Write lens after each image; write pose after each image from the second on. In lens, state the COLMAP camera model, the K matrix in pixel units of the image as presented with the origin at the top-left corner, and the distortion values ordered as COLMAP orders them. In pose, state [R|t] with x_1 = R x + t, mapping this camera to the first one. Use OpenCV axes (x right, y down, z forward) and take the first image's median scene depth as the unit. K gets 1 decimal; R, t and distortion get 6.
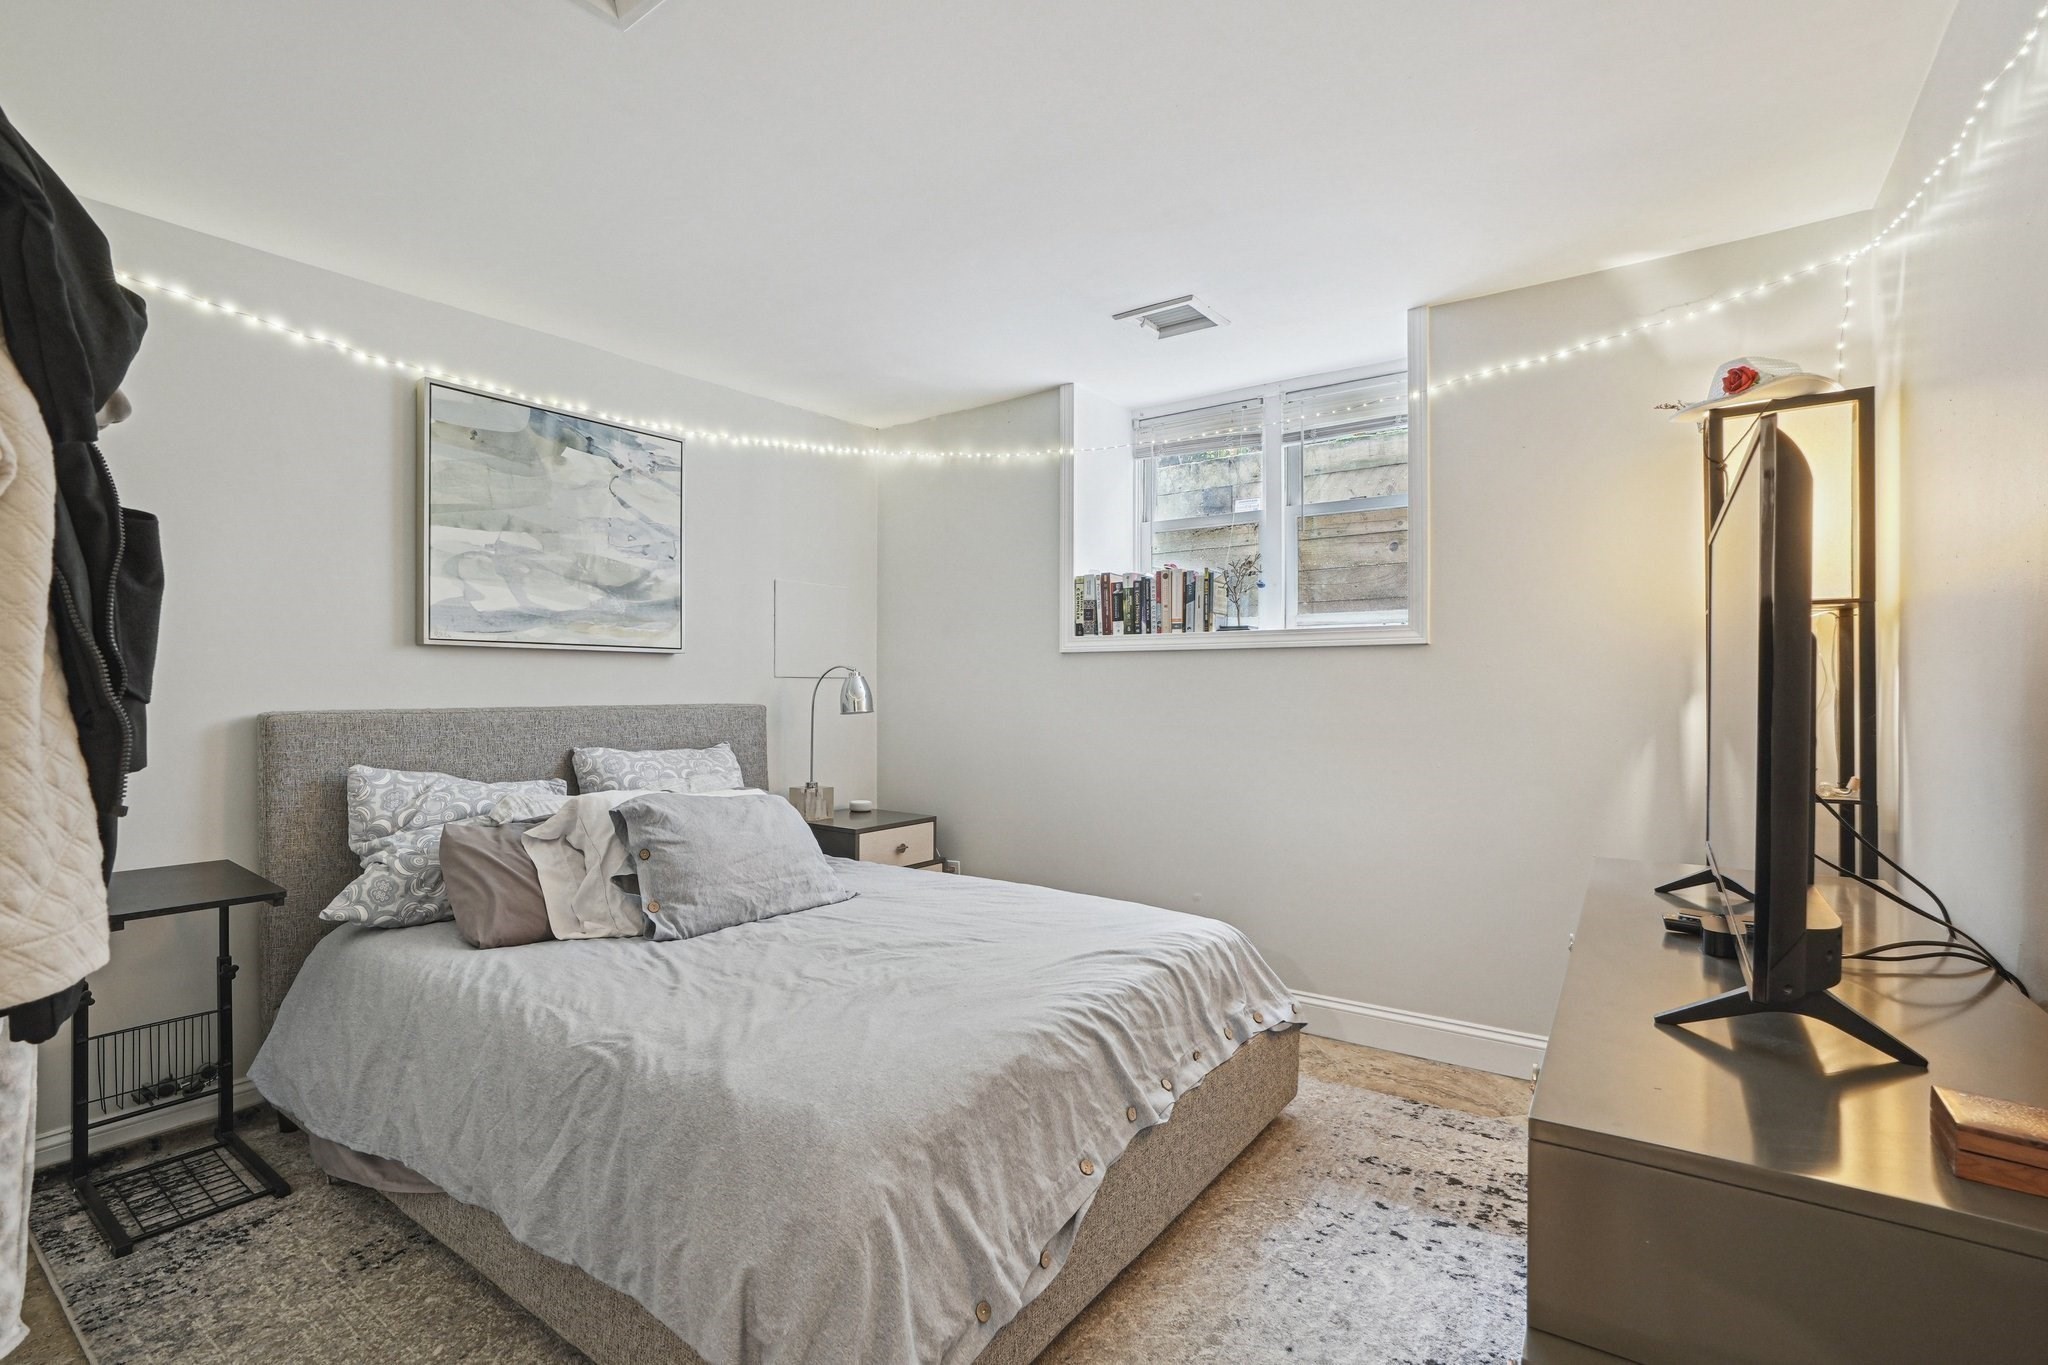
lens RADIAL K [[959.4, 0, 1020.7], [0, 959.4, 652.1], [0, 0, 1]] dist [-0.072260, 0.031485]
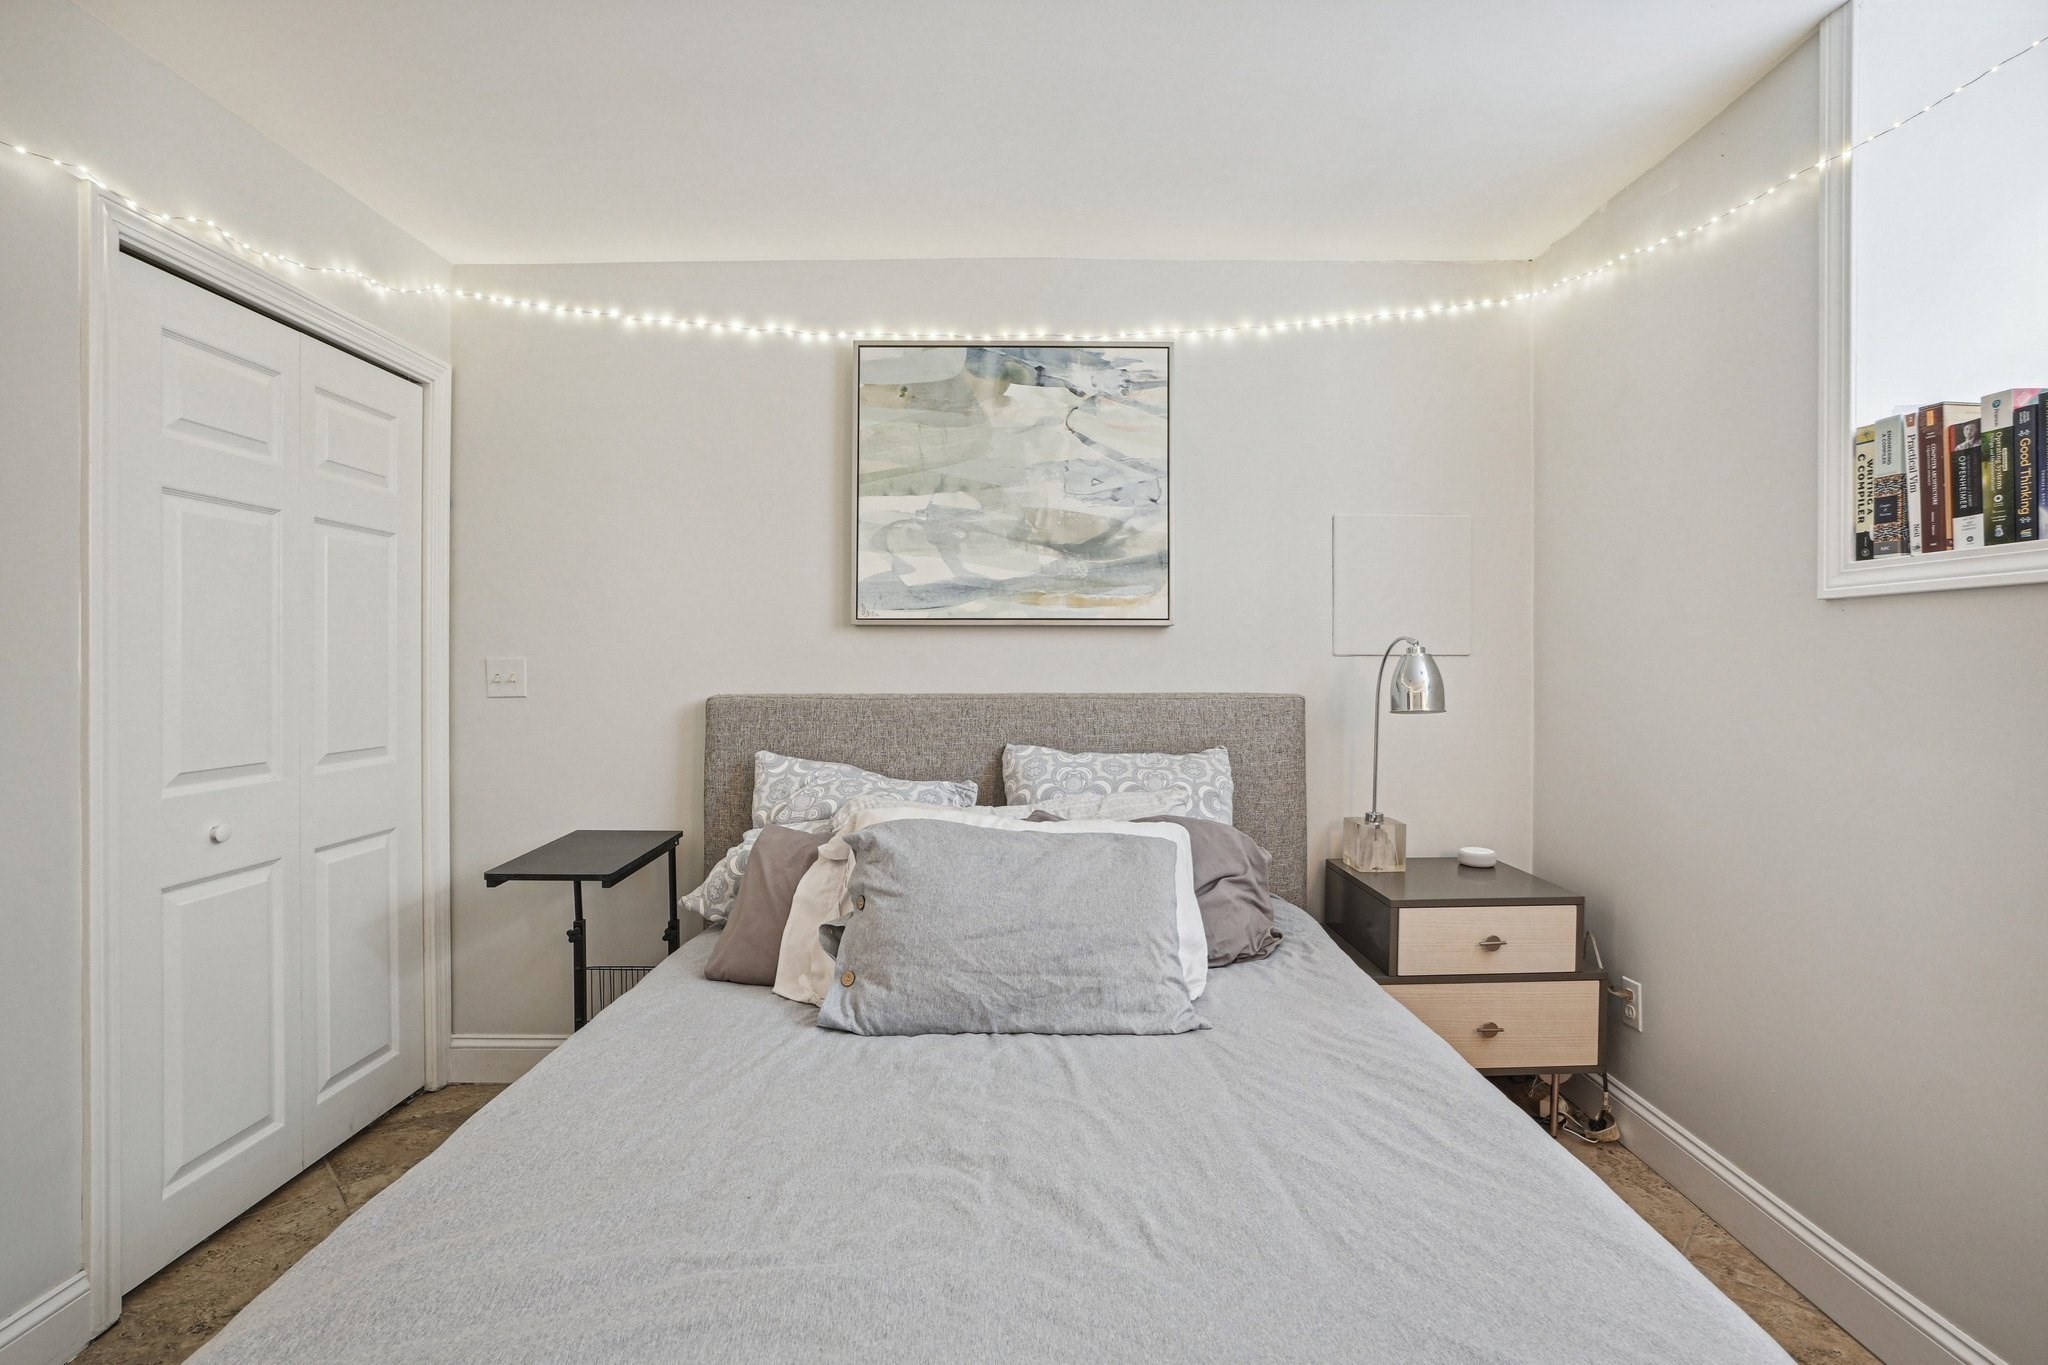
lens RADIAL K [[959.4, 0, 1020.7], [0, 959.4, 652.1], [0, 0, 1]] dist [-0.072260, 0.031485]
pose [[0.593004, -0.008365, -0.805156, 0.202851], [0.030072, 0.999478, 0.011764, 0.010891], [0.804638, -0.031189, 0.592946, 0.495857]]
